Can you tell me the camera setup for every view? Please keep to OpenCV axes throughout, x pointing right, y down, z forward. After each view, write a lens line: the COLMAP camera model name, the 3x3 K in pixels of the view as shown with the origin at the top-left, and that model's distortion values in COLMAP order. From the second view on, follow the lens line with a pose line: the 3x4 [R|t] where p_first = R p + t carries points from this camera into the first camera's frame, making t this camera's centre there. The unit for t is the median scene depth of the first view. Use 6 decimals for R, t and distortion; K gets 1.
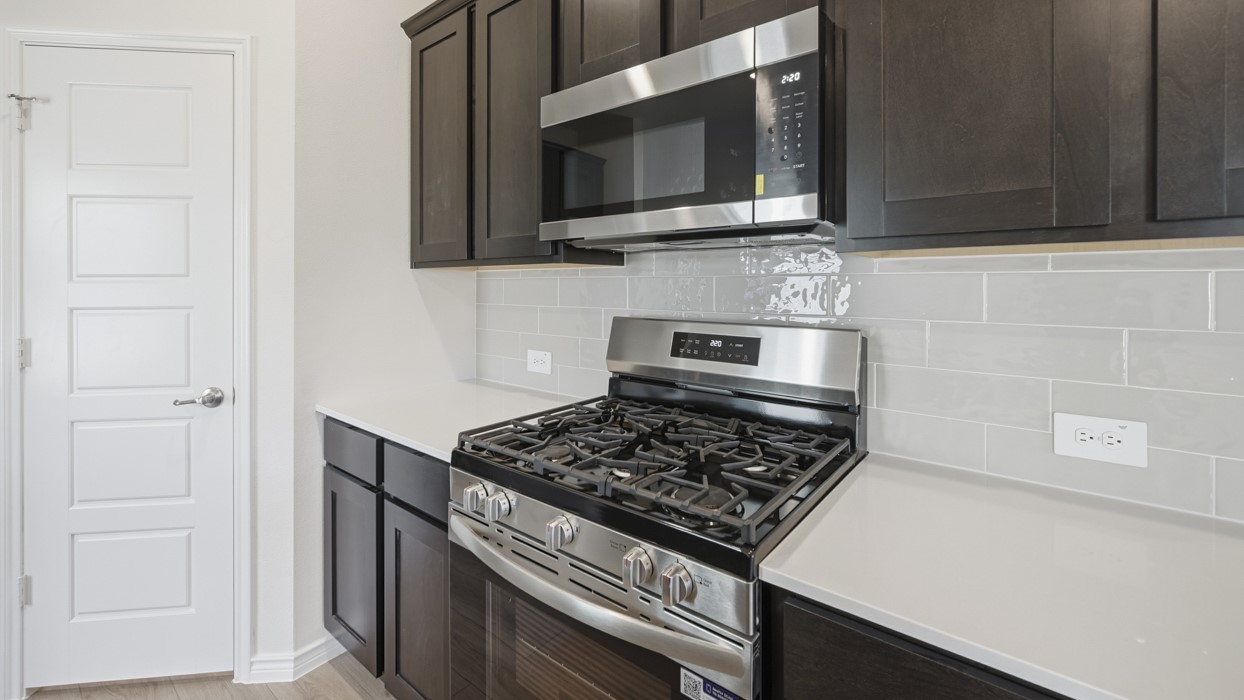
lens RADIAL K [[510.6, 0, 622.7], [0, 510.6, 285.6], [0, 0, 1]] dist [-0.000106, 0.000069]
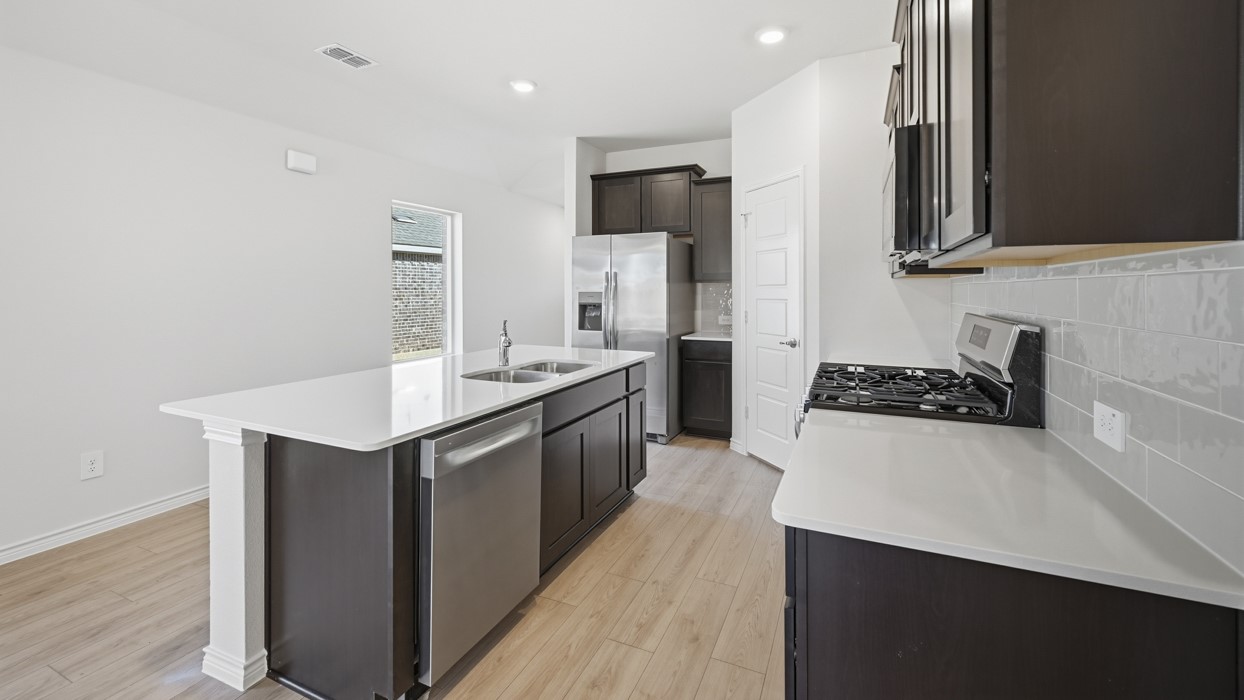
lens RADIAL K [[510.6, 0, 622.7], [0, 510.6, 285.6], [0, 0, 1]] dist [-0.000106, 0.000069]
pose [[0.246822, -0.006947, -0.969036, 1.171306], [-0.001725, 0.999970, -0.007608, 0.002514], [0.969059, 0.003549, 0.246802, -0.213266]]
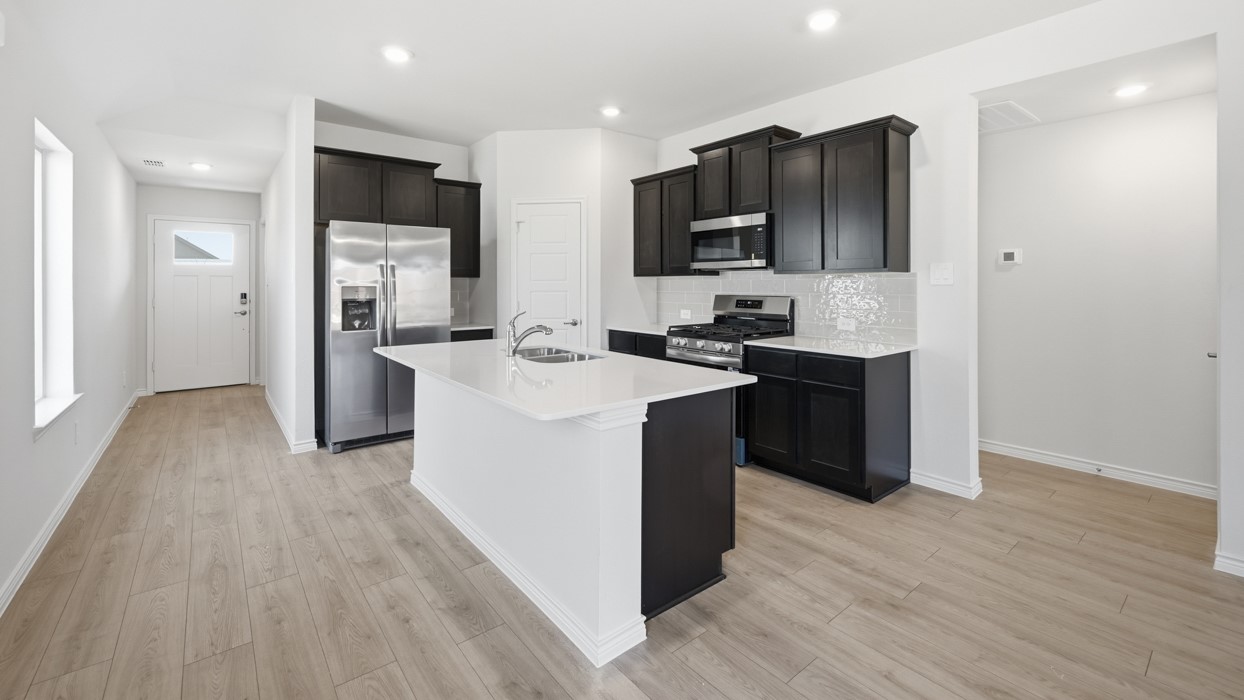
lens RADIAL K [[518.1, 0, 622.8], [0, 518.1, 282.6], [0, 0, 1]] dist [0.003291, 0.000336]
pose [[0.976180, -0.001127, -0.216958, 0.109538], [0.000374, 0.999994, -0.003509, 0.006072], [0.216961, 0.003344, 0.976175, -1.993073]]
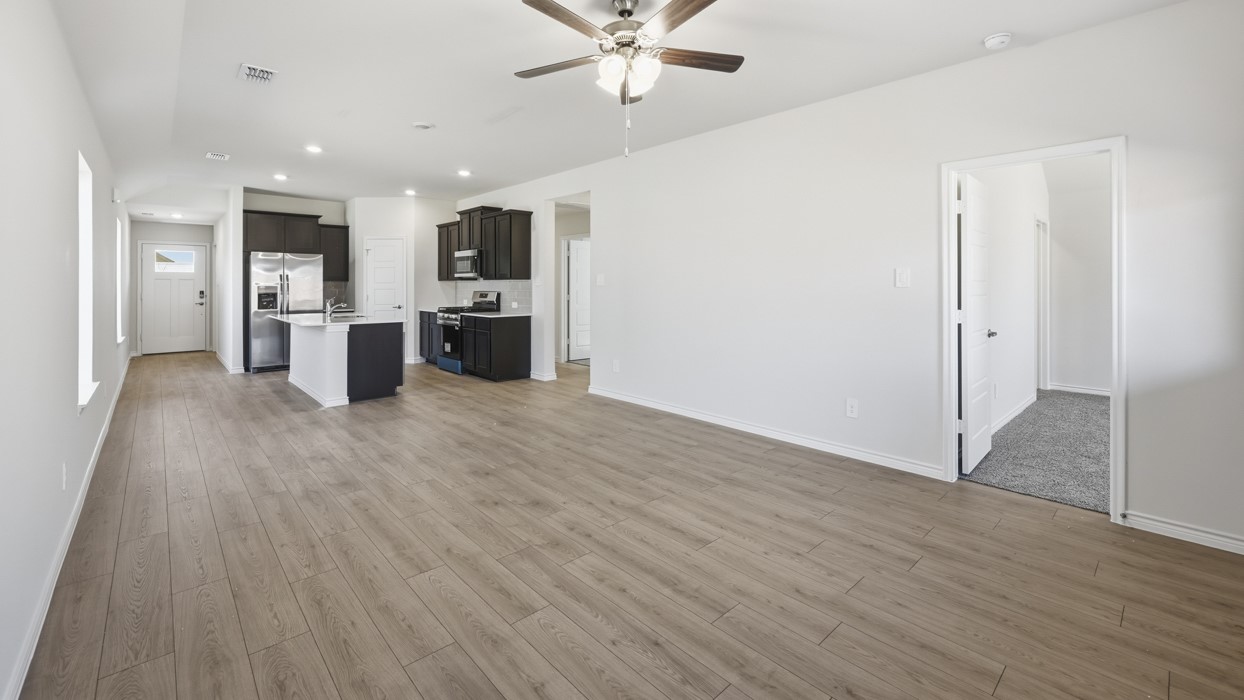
lens RADIAL K [[510.6, 0, 622.7], [0, 510.6, 285.6], [0, 0, 1]] dist [-0.000106, 0.000069]
pose [[0.988263, 0.000293, -0.152760, 2.411446], [-0.000332, 1.000000, -0.000230, 0.009587], [0.152760, 0.000278, 0.988263, -4.091087]]
